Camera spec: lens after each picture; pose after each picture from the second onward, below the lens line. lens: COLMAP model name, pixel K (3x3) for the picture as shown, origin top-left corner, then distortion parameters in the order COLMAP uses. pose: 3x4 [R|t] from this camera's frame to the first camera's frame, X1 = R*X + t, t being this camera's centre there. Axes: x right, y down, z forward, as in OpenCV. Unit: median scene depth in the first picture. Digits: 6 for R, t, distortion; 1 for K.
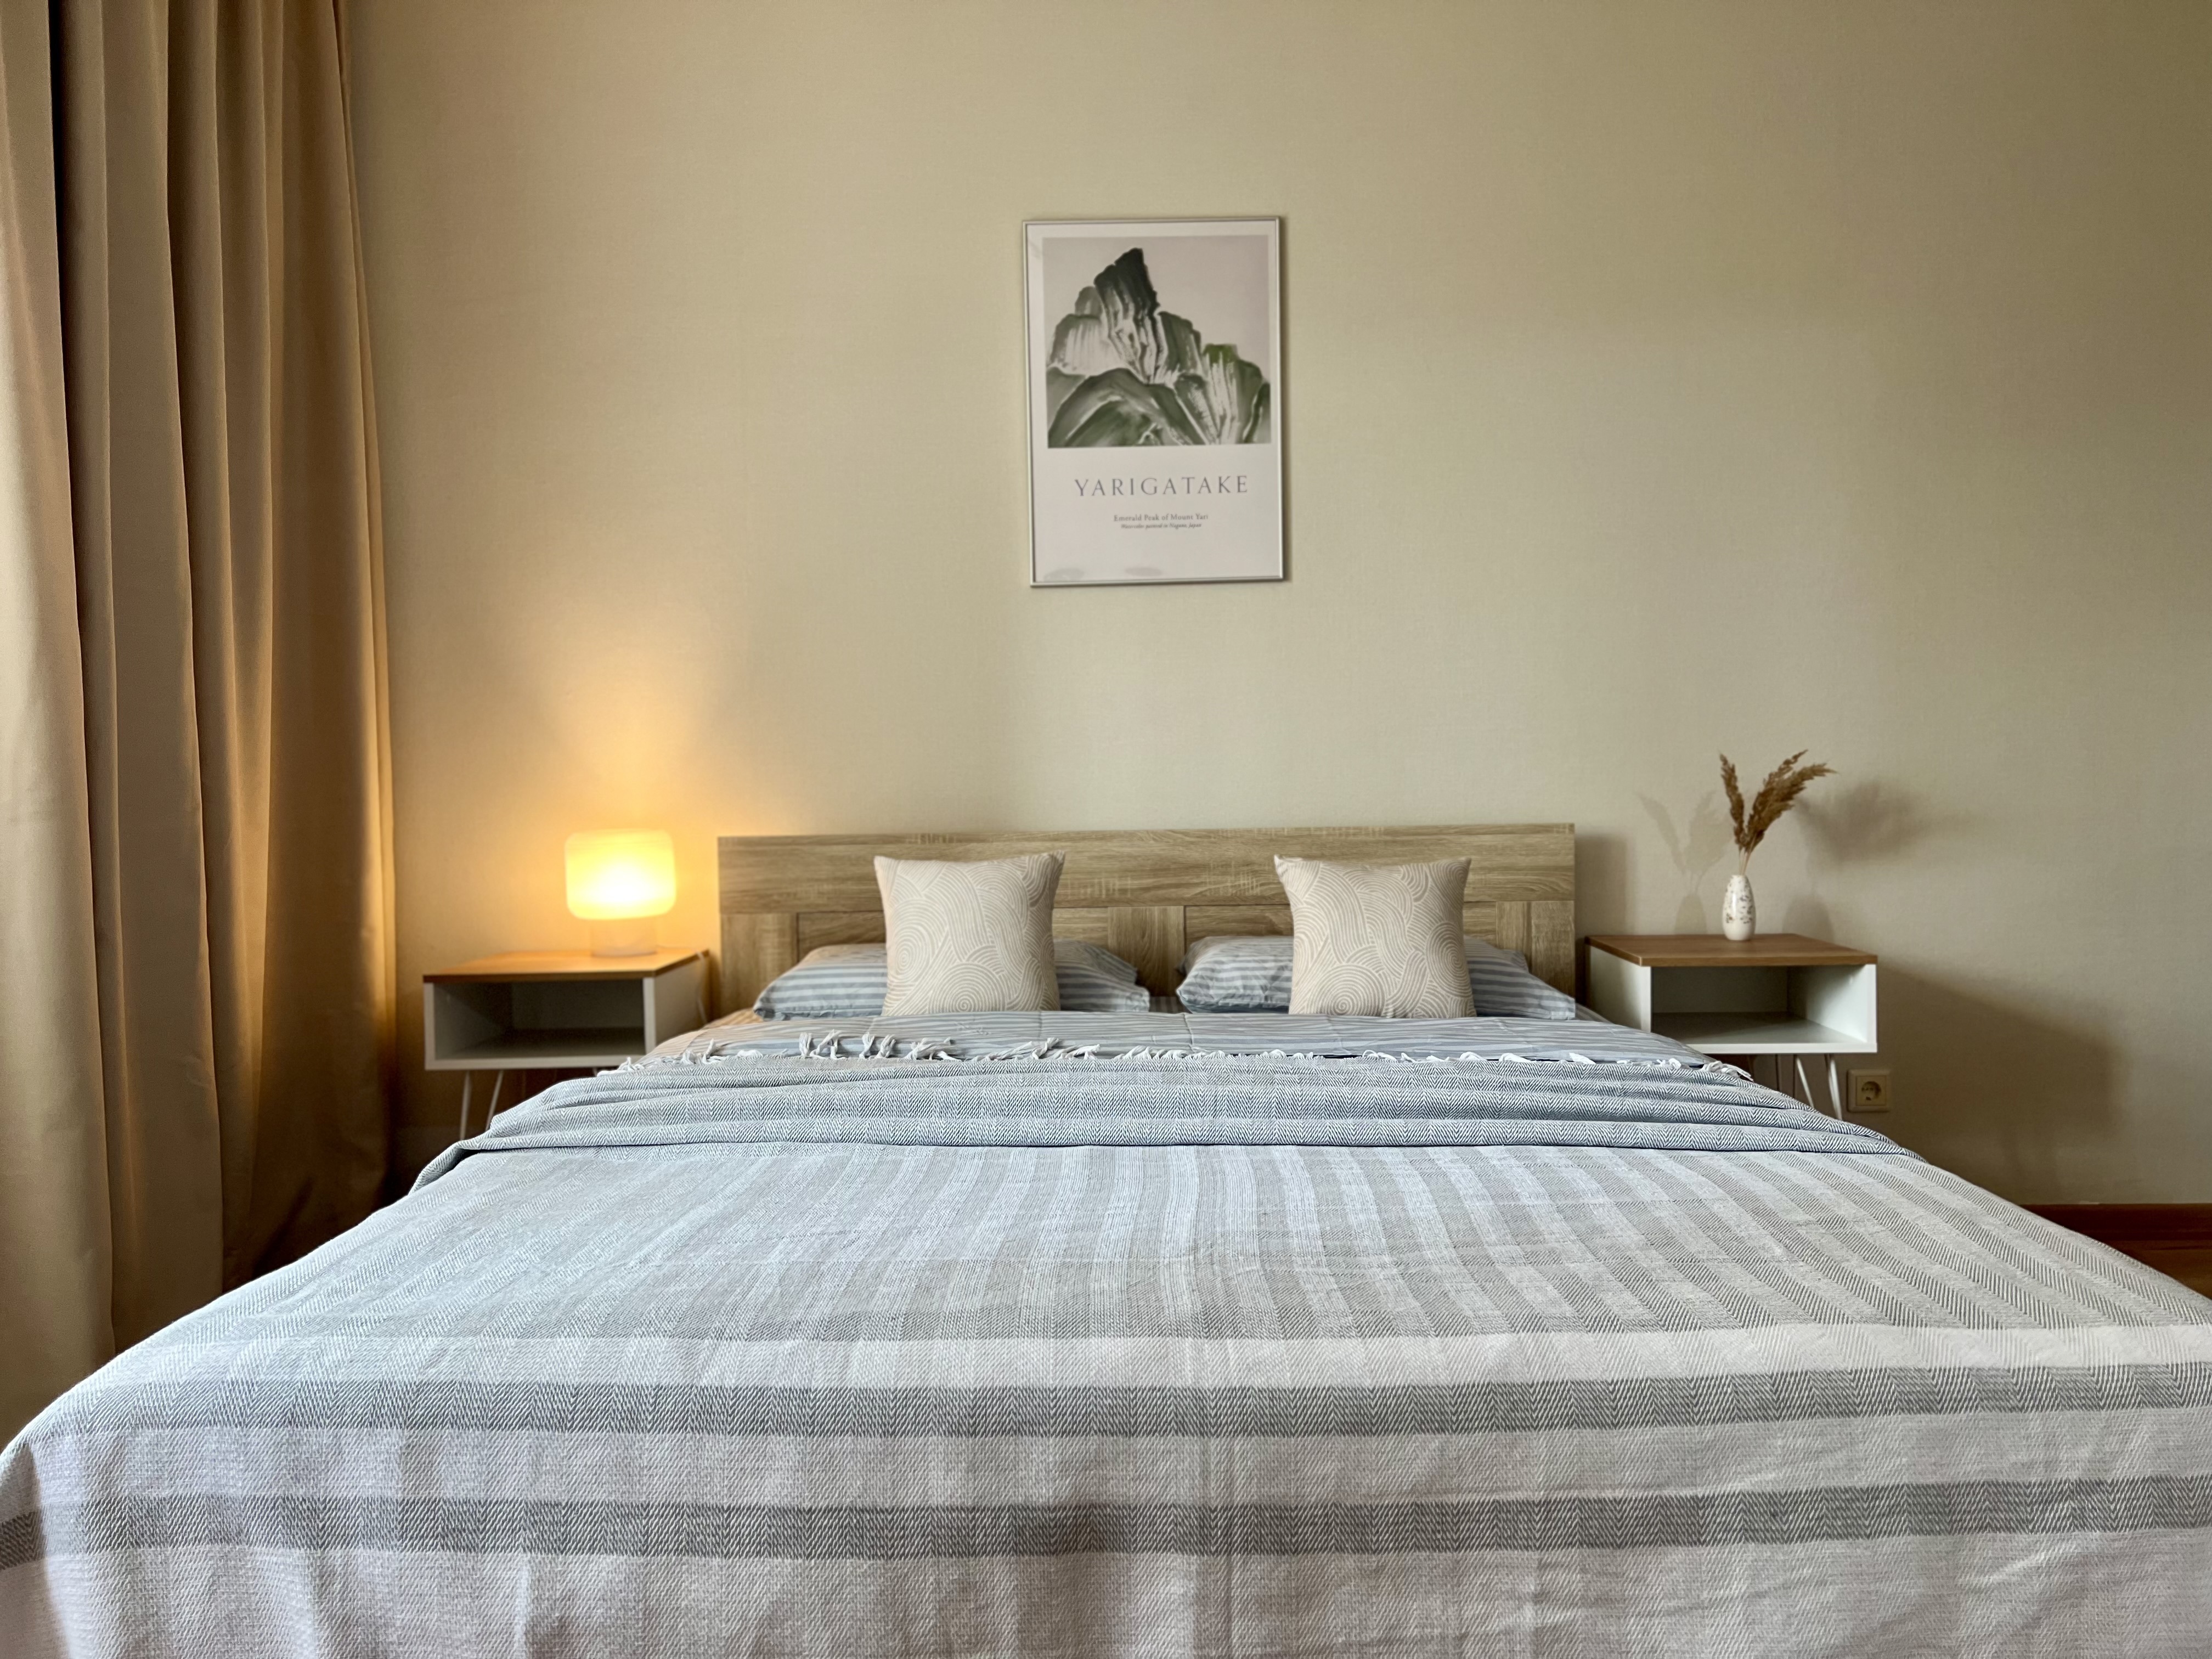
lens RADIAL K [[1658.6, 0, 1123.3], [0, 1658.6, 828.8], [0, 0, 1]] dist [0.055218, -0.061753]
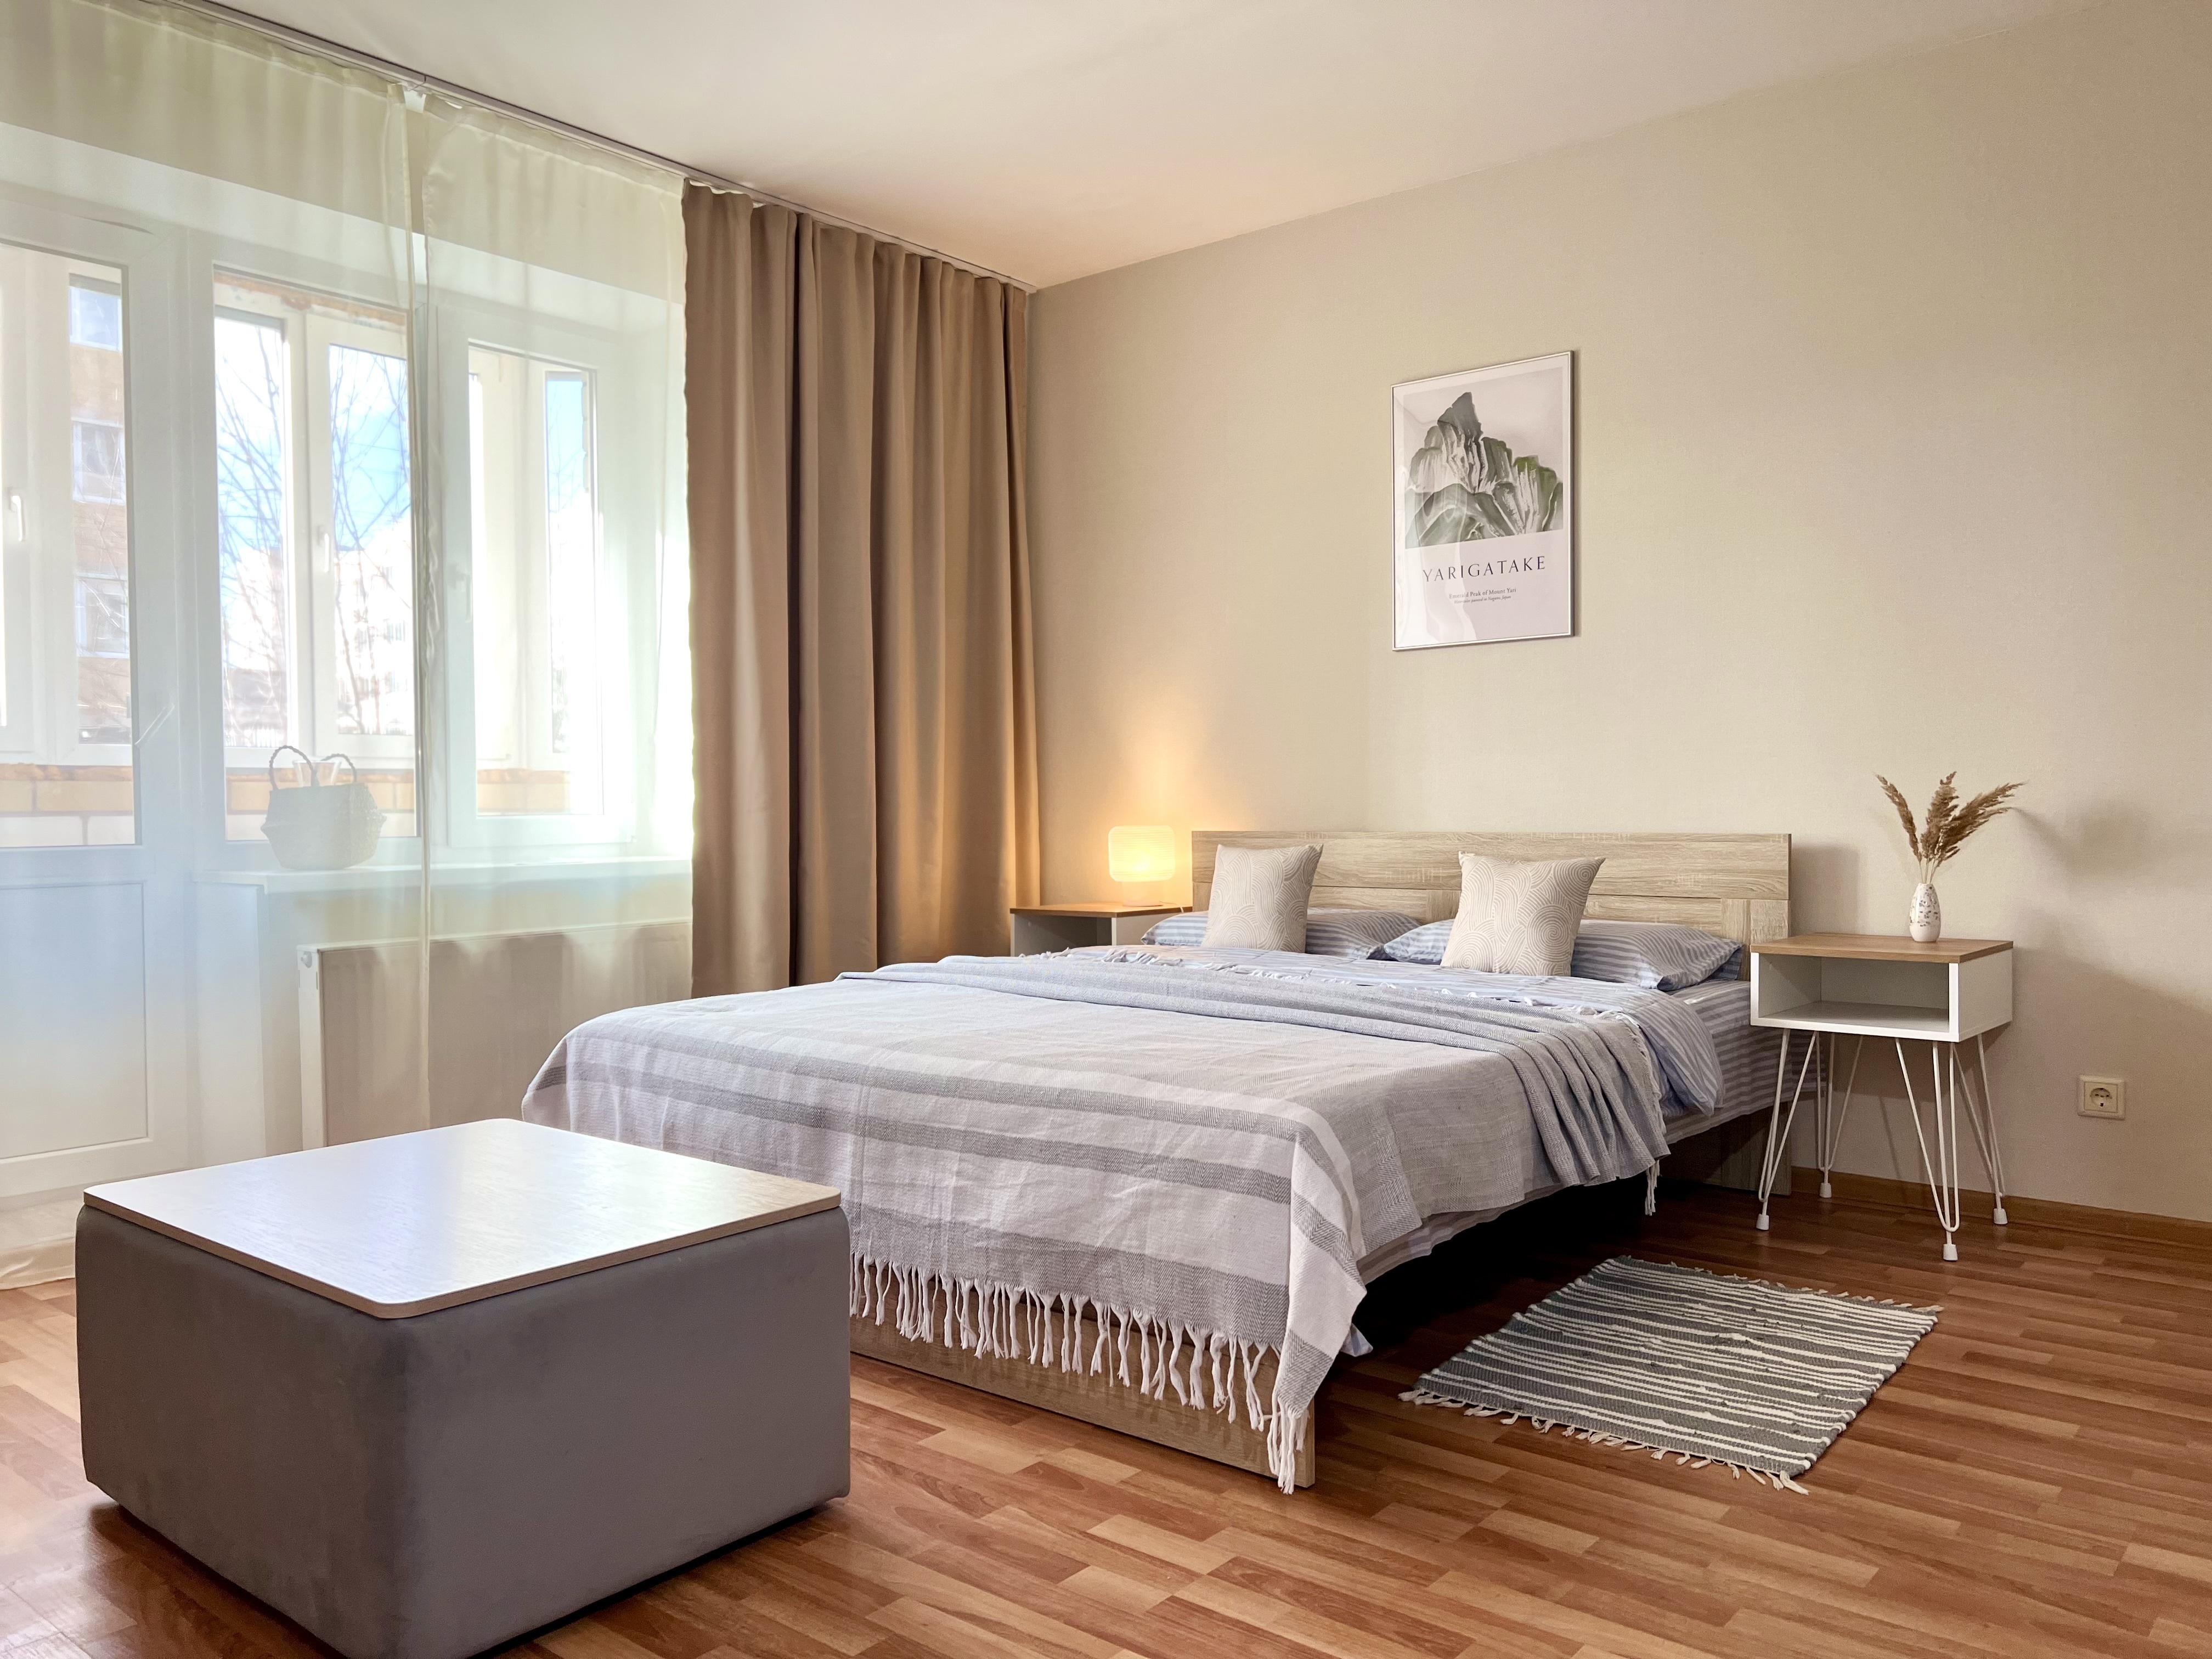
lens RADIAL K [[1658.6, 0, 1115.5], [0, 1658.6, 819.5], [0, 0, 1]] dist [0.055218, -0.061753]
pose [[0.779399, 0.016108, -0.626321, 0.823297], [-0.023219, 0.999725, -0.003182, 0.001428], [0.626098, 0.017023, 0.779559, -0.262637]]
